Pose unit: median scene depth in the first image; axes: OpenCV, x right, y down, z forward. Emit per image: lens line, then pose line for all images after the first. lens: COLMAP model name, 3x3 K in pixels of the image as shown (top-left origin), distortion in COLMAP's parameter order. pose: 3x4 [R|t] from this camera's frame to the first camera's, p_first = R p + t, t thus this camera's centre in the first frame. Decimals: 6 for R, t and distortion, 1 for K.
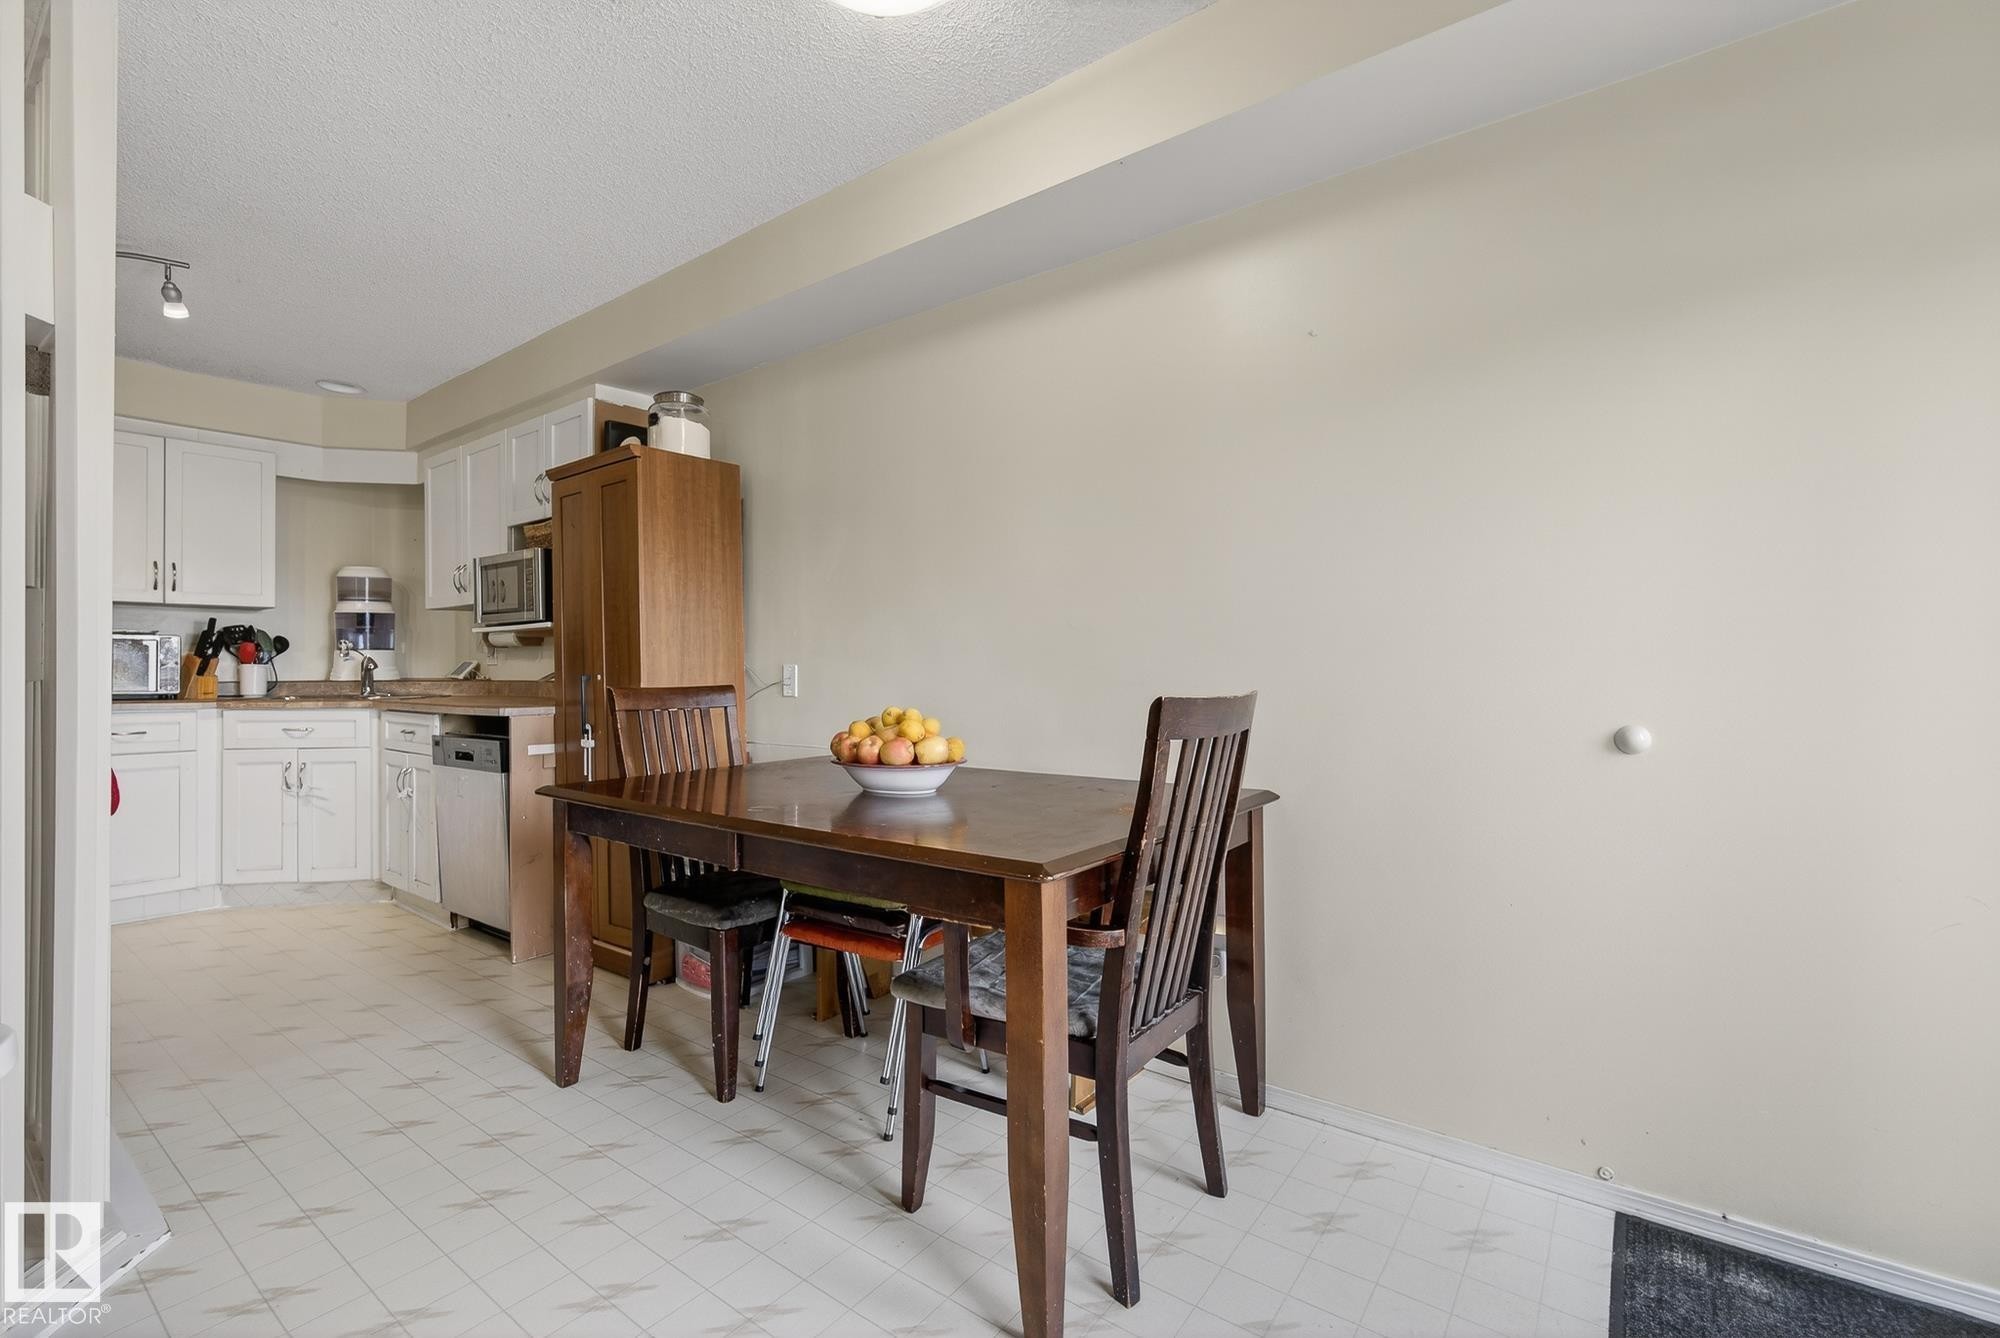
lens RADIAL K [[871.3, 0, 999.1], [0, 871.3, 660.7], [0, 0, 1]] dist [-0.005753, -0.000254]
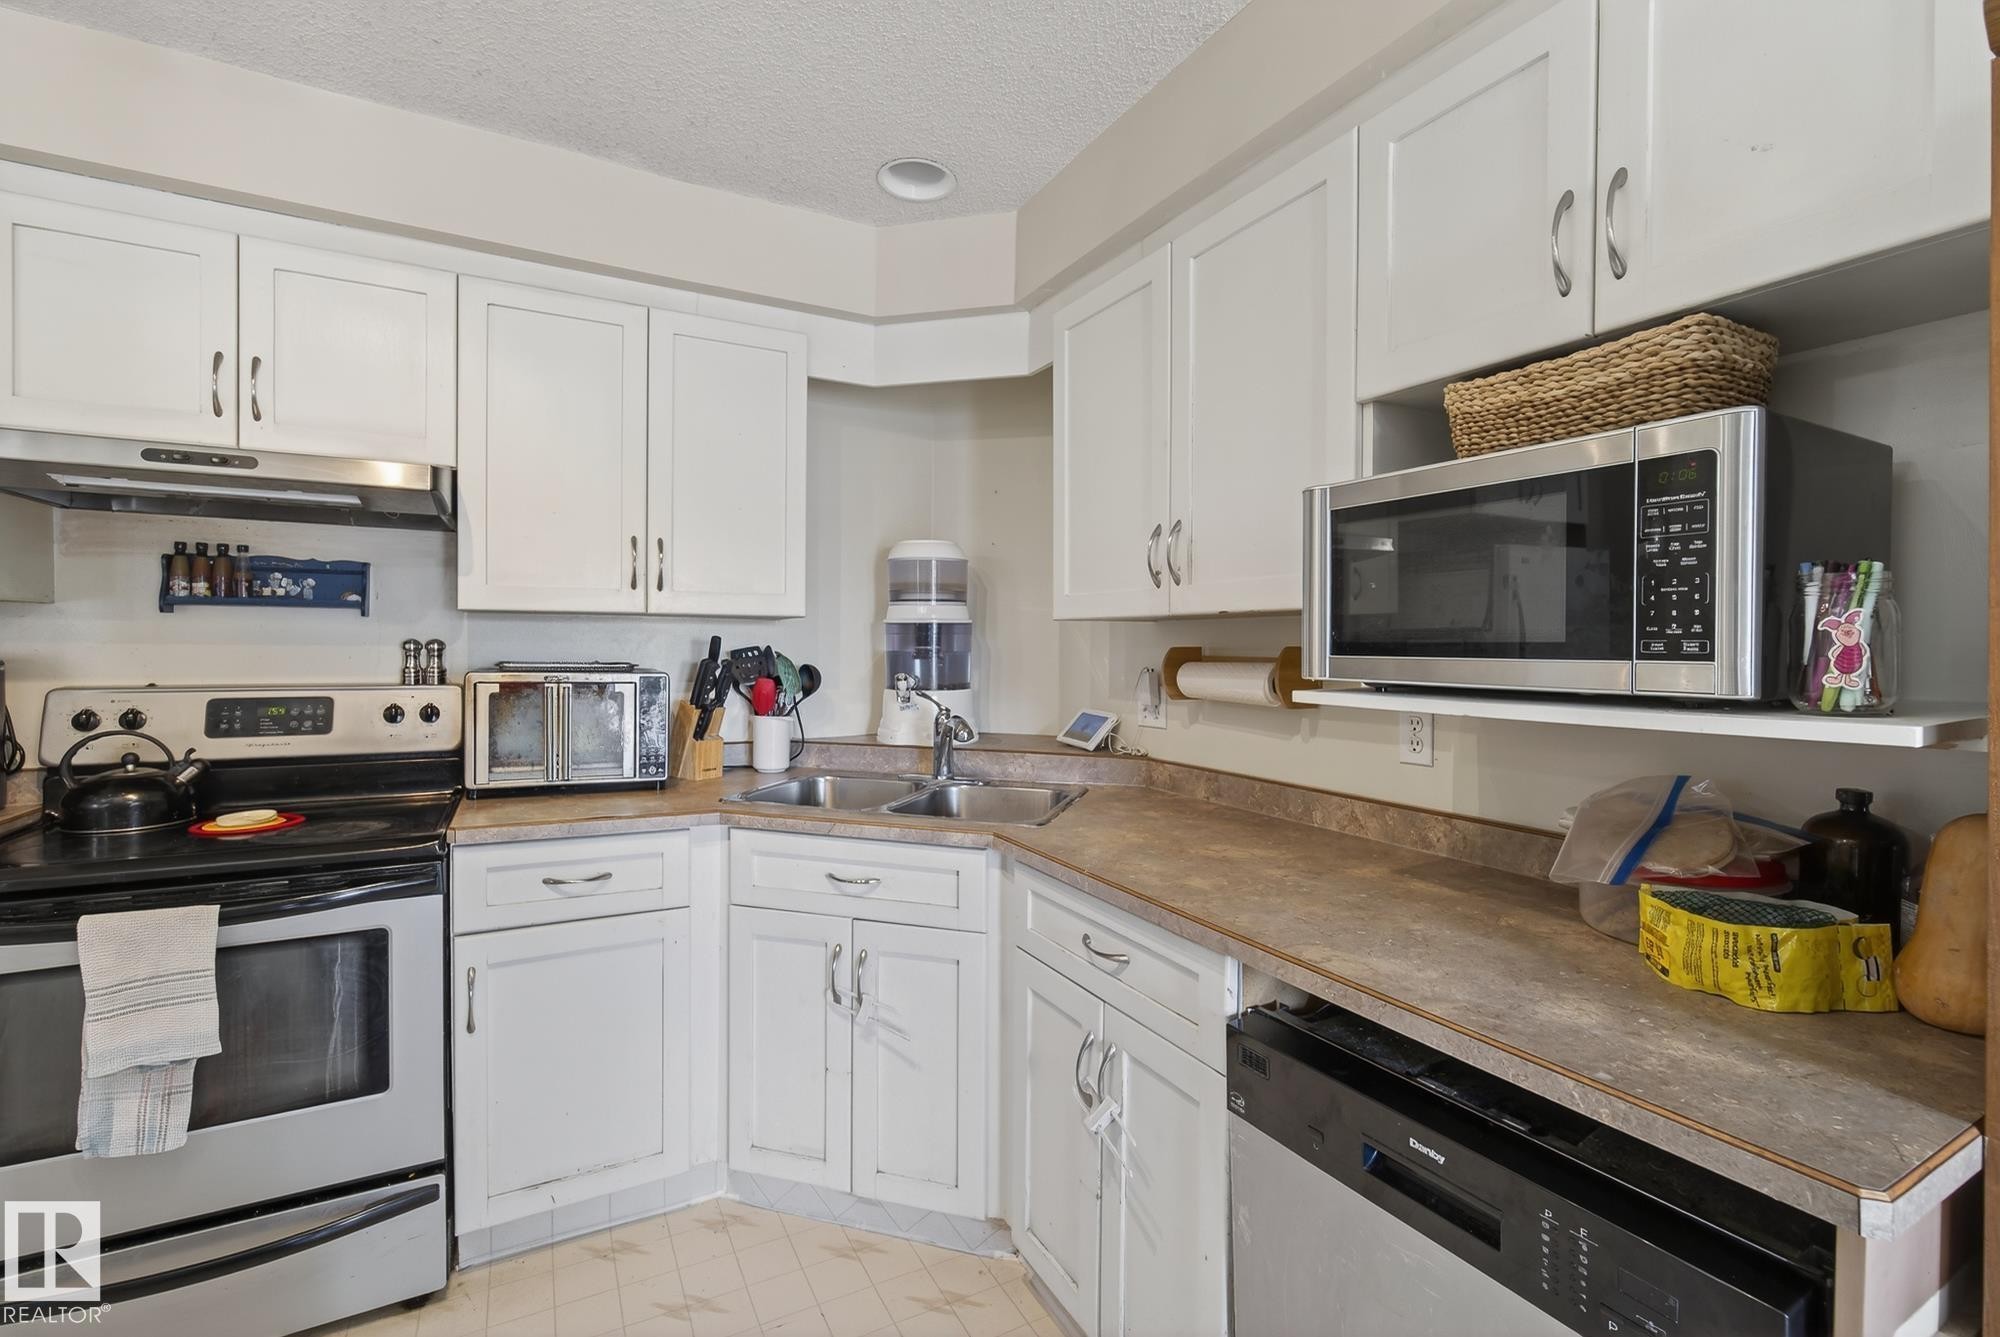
lens RADIAL K [[871.3, 0, 999.1], [0, 871.3, 660.2], [0, 0, 1]] dist [-0.005753, -0.000254]
pose [[0.909653, 0.021736, -0.414800, -0.499782], [-0.012750, 0.999621, 0.024419, -0.049767], [0.415173, -0.016924, 0.909585, 0.555751]]
